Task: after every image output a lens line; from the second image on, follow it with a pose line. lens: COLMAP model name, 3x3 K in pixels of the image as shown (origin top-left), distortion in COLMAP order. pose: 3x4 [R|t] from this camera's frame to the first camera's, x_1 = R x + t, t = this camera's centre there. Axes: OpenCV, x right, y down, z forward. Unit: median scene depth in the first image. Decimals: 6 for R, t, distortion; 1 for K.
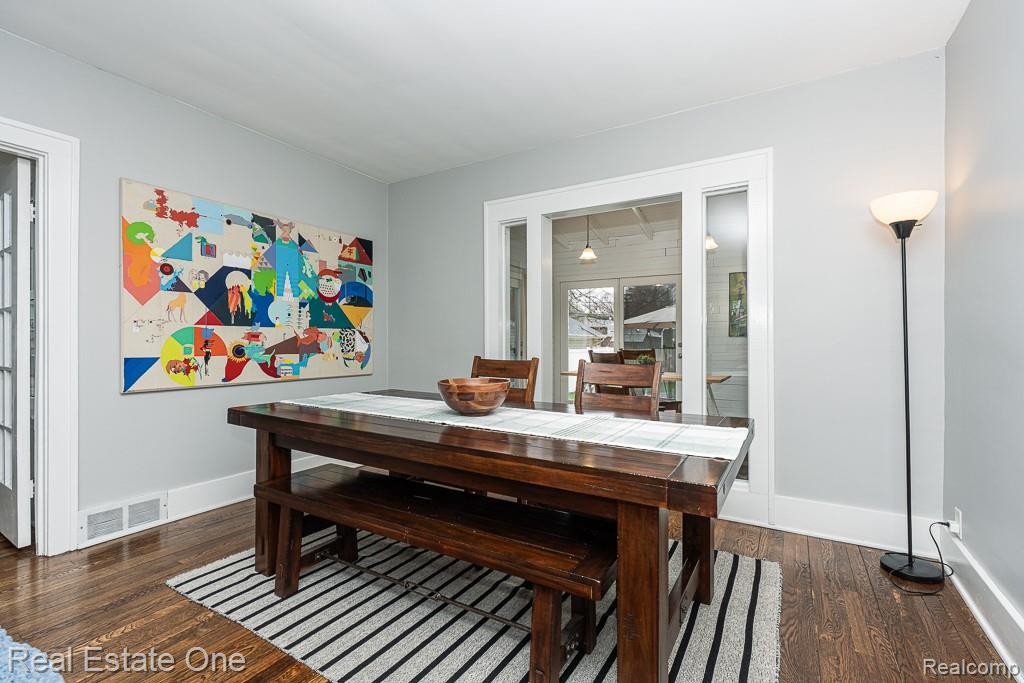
lens RADIAL K [[457.9, 0, 514.5], [0, 457.9, 335.7], [0, 0, 1]] dist [-0.000935, -0.000134]
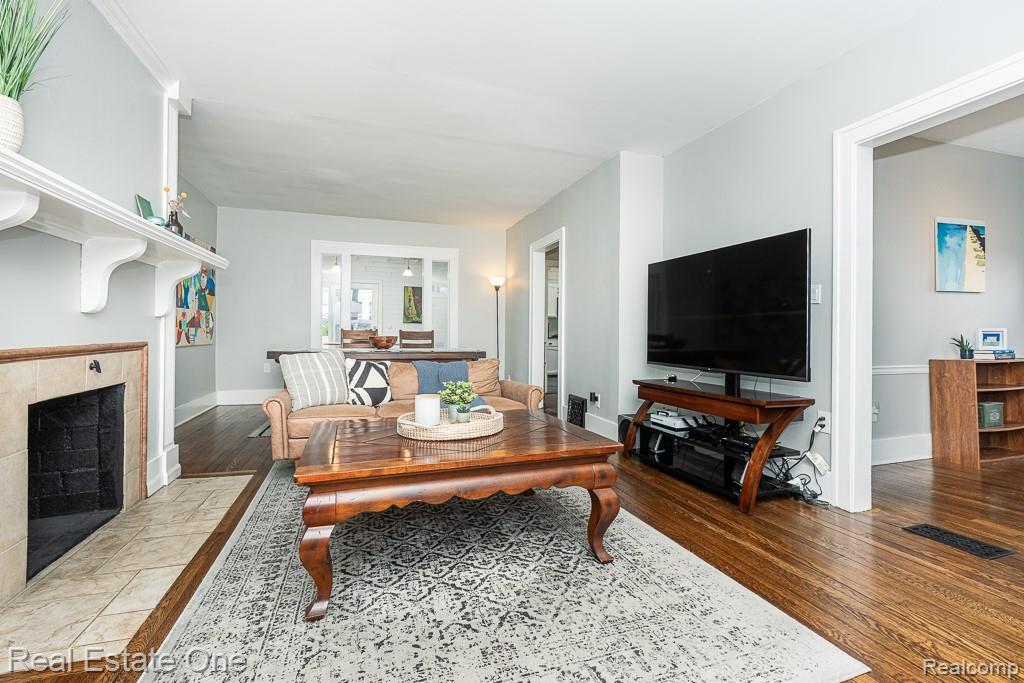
lens RADIAL K [[457.9, 0, 514.5], [0, 457.9, 335.7], [0, 0, 1]] dist [-0.000935, -0.000134]
pose [[0.652821, -0.001371, 0.757511, -0.987871], [-0.017121, 0.999716, 0.016565, 0.025571], [-0.757319, -0.023784, 0.652612, -0.779860]]
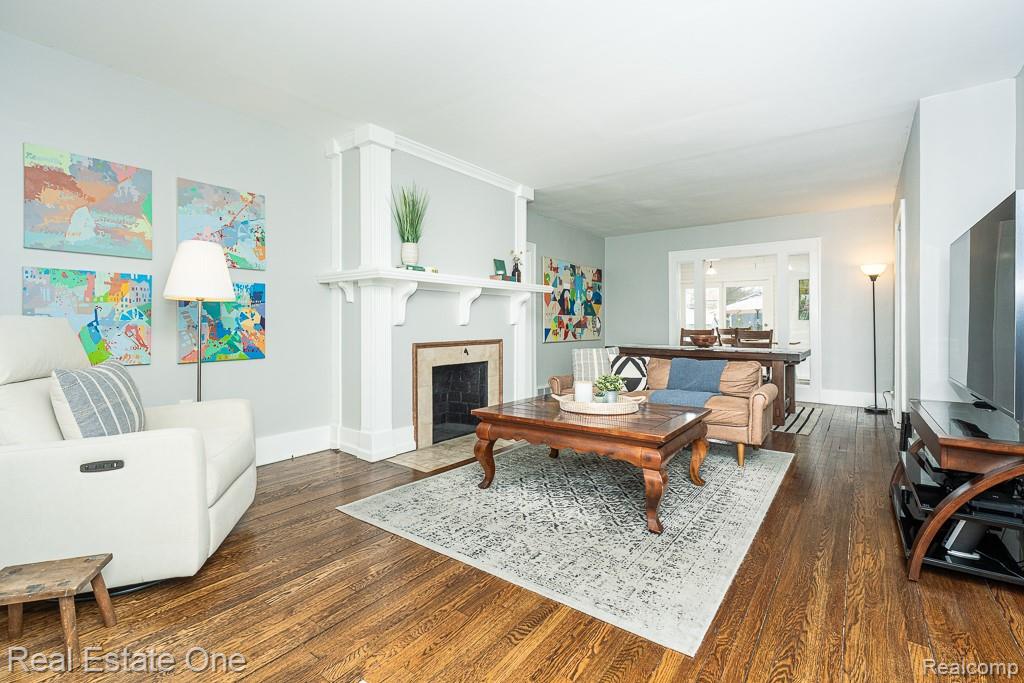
lens RADIAL K [[457.9, 0, 514.5], [0, 457.9, 335.7], [0, 0, 1]] dist [-0.000935, -0.000134]
pose [[0.994371, 0.002637, -0.105923, -0.599492], [0.001383, 0.999282, 0.037867, -0.005783], [0.105947, -0.037800, 0.993653, -1.211479]]
